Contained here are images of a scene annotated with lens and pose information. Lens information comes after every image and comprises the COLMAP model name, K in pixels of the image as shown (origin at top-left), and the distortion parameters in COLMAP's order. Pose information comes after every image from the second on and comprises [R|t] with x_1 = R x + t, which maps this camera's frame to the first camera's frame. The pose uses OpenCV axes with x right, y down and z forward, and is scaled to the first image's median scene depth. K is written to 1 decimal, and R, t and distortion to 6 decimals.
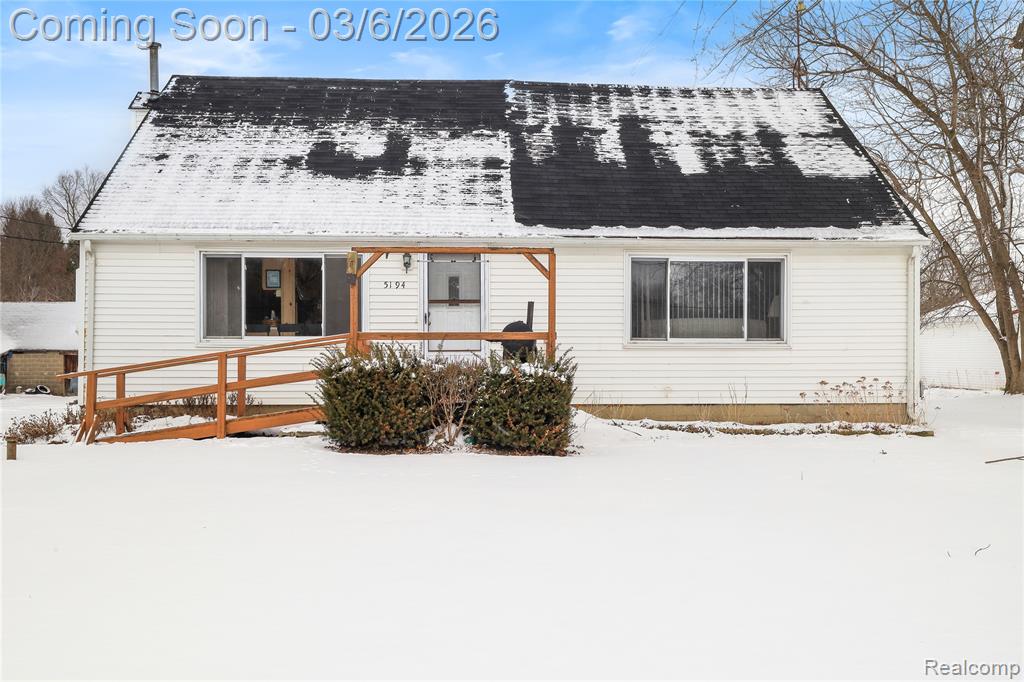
lens RADIAL K [[957.6, 0, 512.0], [0, 957.6, 341.0], [0, 0, 1]] dist [0.004390, 0.003230]
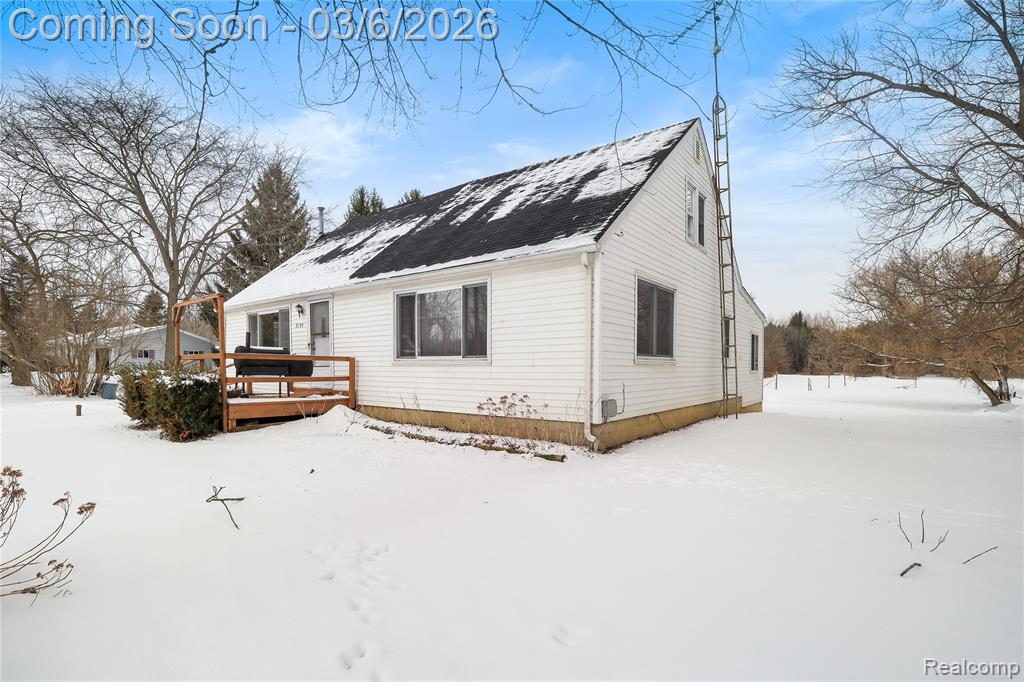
lens RADIAL K [[485.9, 0, 512.3], [0, 485.9, 370.3], [0, 0, 1]] dist [-0.001088, -0.000199]
pose [[0.760220, 0.004654, -0.649649, 0.667578], [0.000499, 0.999970, 0.007747, 0.010350], [0.649666, -0.006214, 0.760195, 0.600610]]
